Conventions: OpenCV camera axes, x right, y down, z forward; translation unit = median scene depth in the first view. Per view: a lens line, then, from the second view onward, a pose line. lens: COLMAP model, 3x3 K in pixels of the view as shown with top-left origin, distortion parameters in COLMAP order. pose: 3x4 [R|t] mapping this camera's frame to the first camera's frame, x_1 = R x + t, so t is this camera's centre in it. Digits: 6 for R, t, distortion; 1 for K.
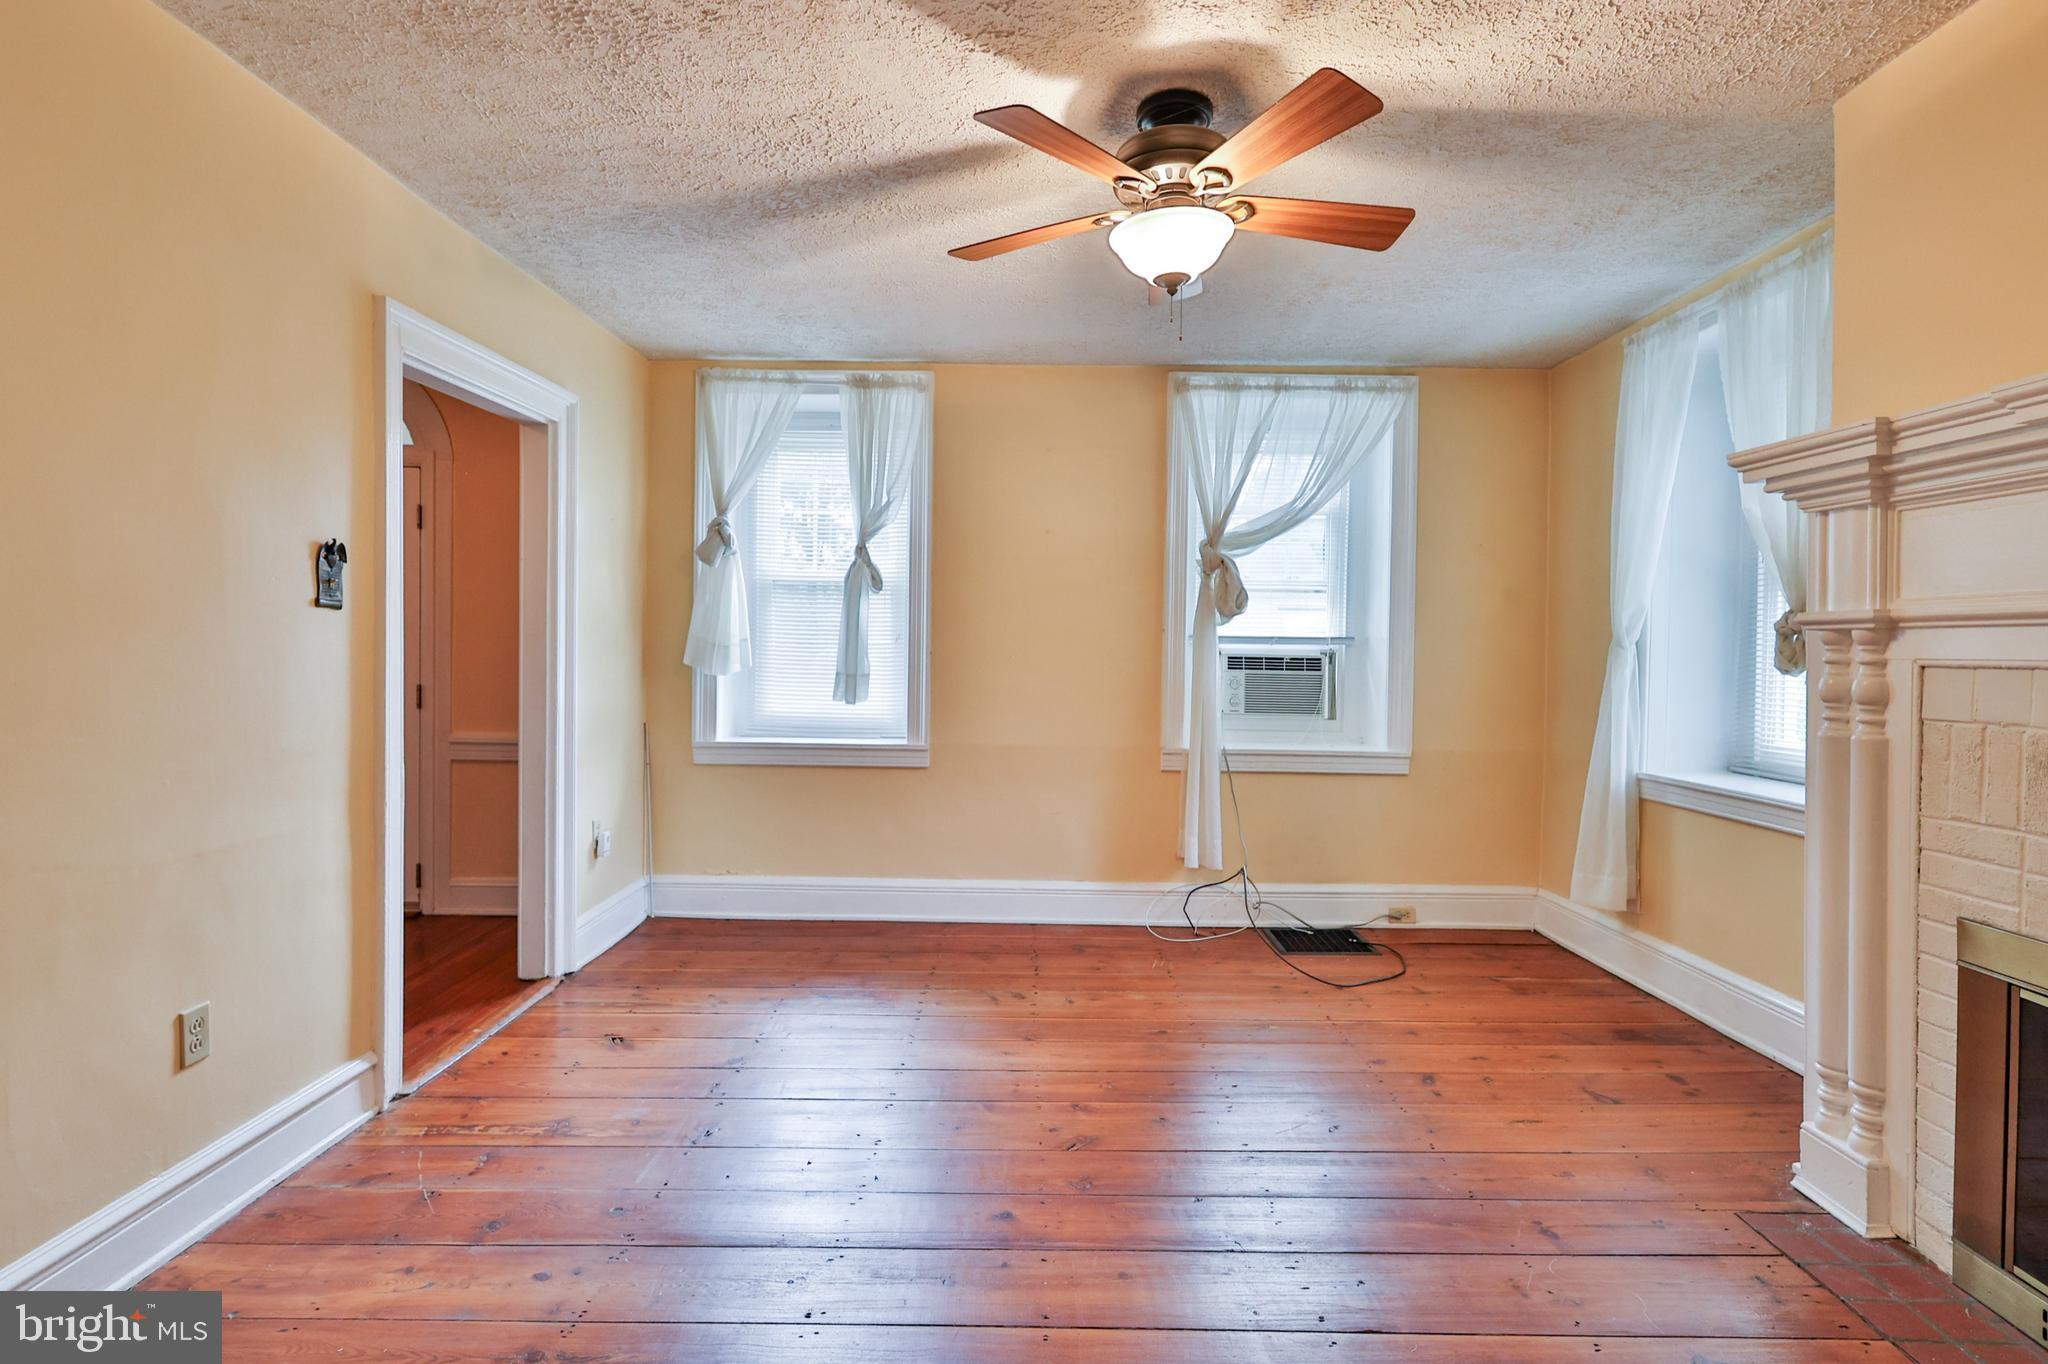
lens RADIAL K [[1004.3, 0, 1022.6], [0, 1004.3, 670.4], [0, 0, 1]] dist [-0.000923, 0.000480]
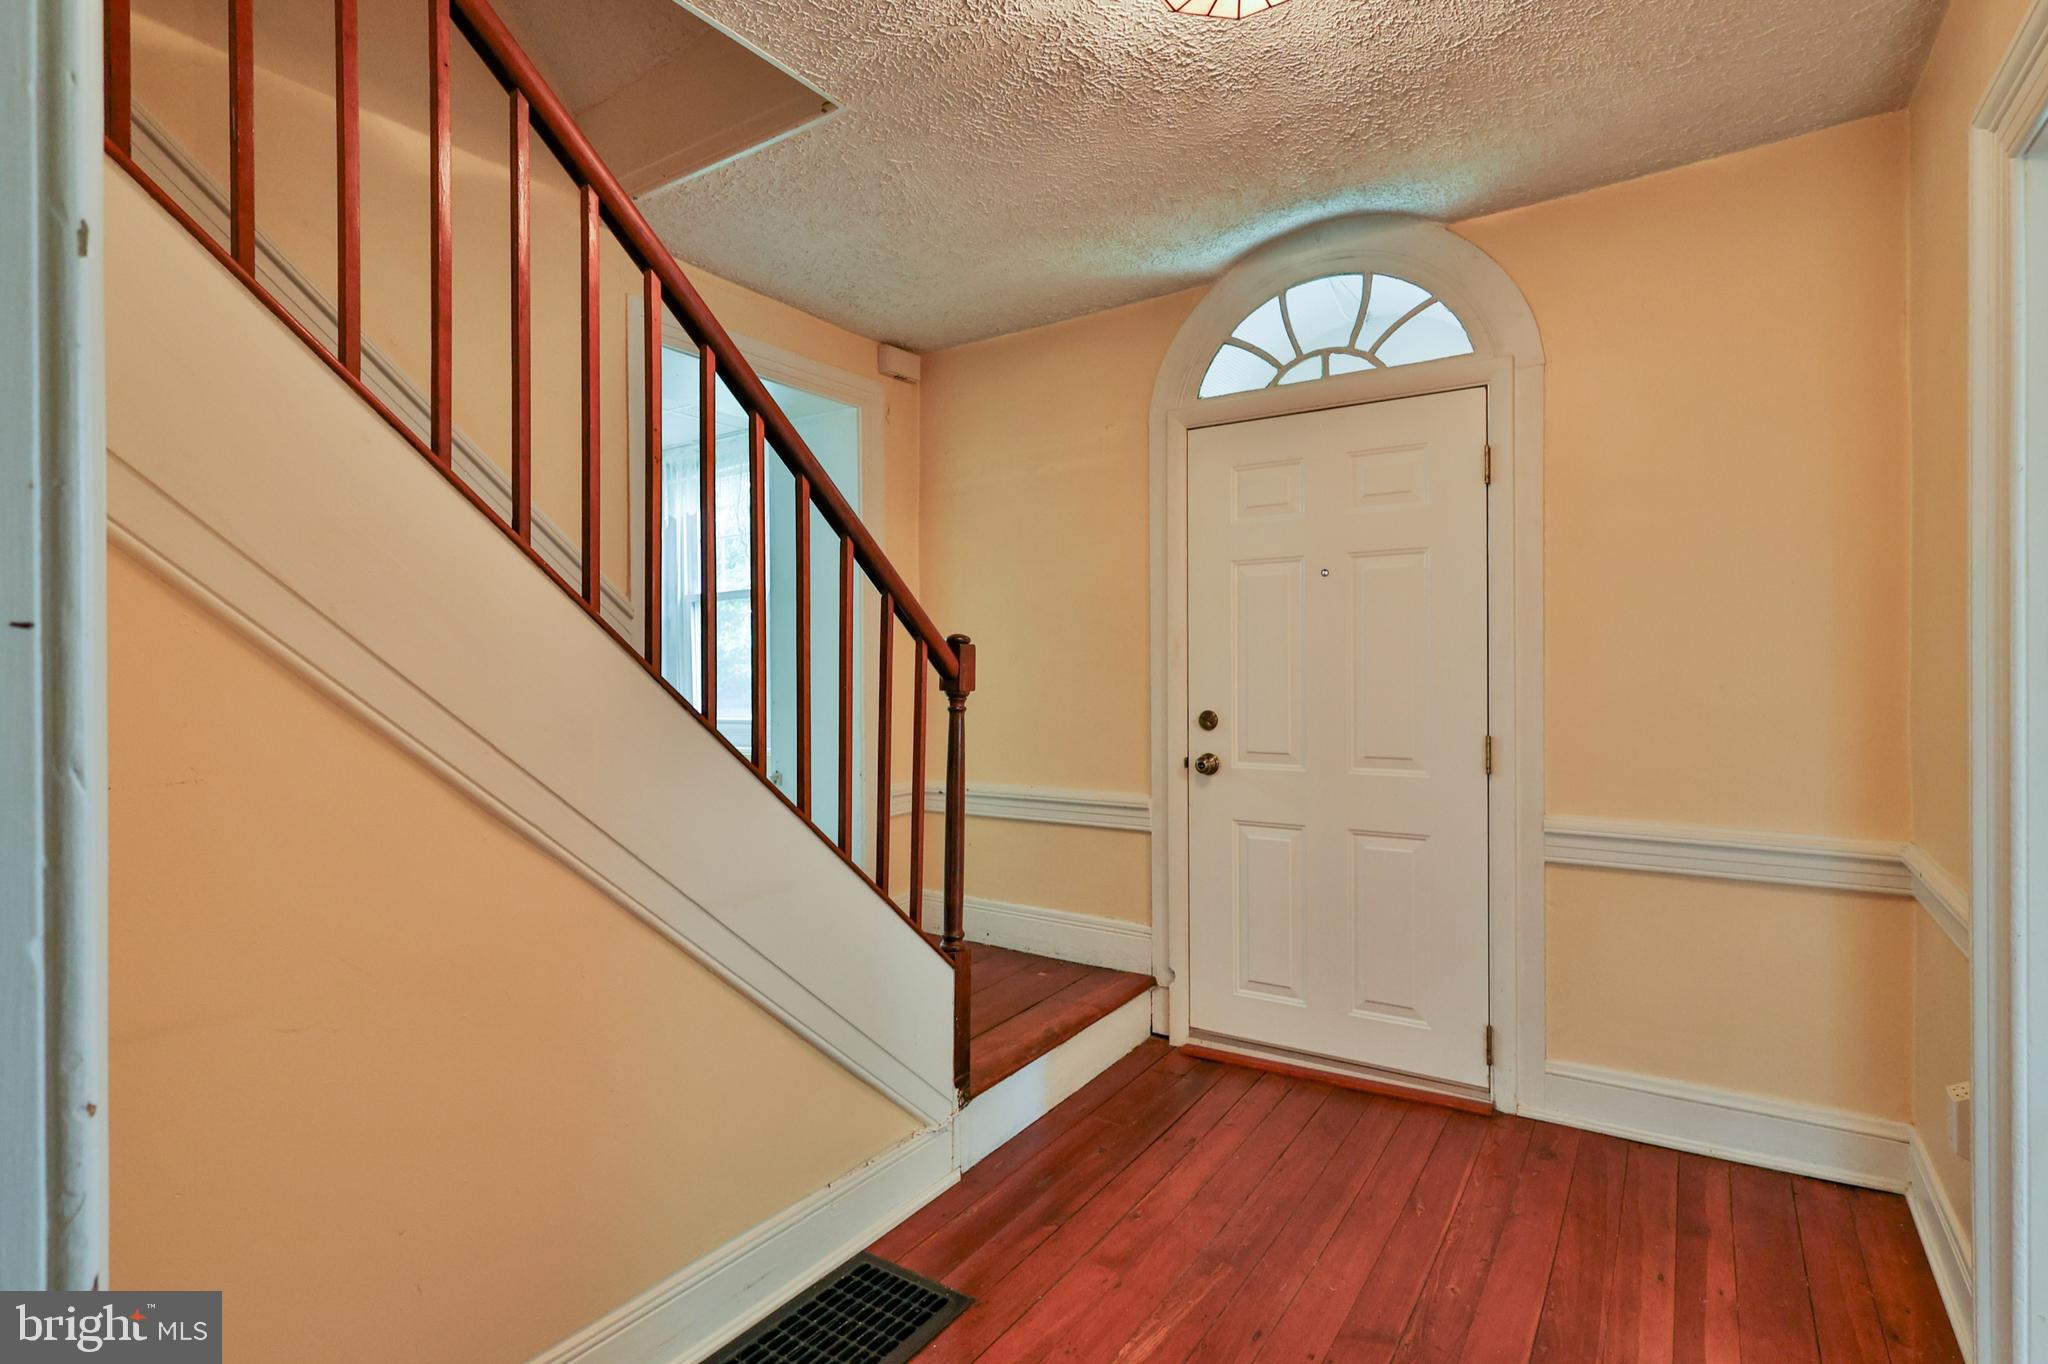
lens RADIAL K [[1004.3, 0, 1022.6], [0, 1004.3, 670.4], [0, 0, 1]] dist [-0.000923, 0.000480]
pose [[0.833873, -0.014854, -0.551756, -0.516512], [0.002412, 0.999726, -0.023269, -0.012740], [0.551950, 0.018073, 0.833681, 0.334933]]
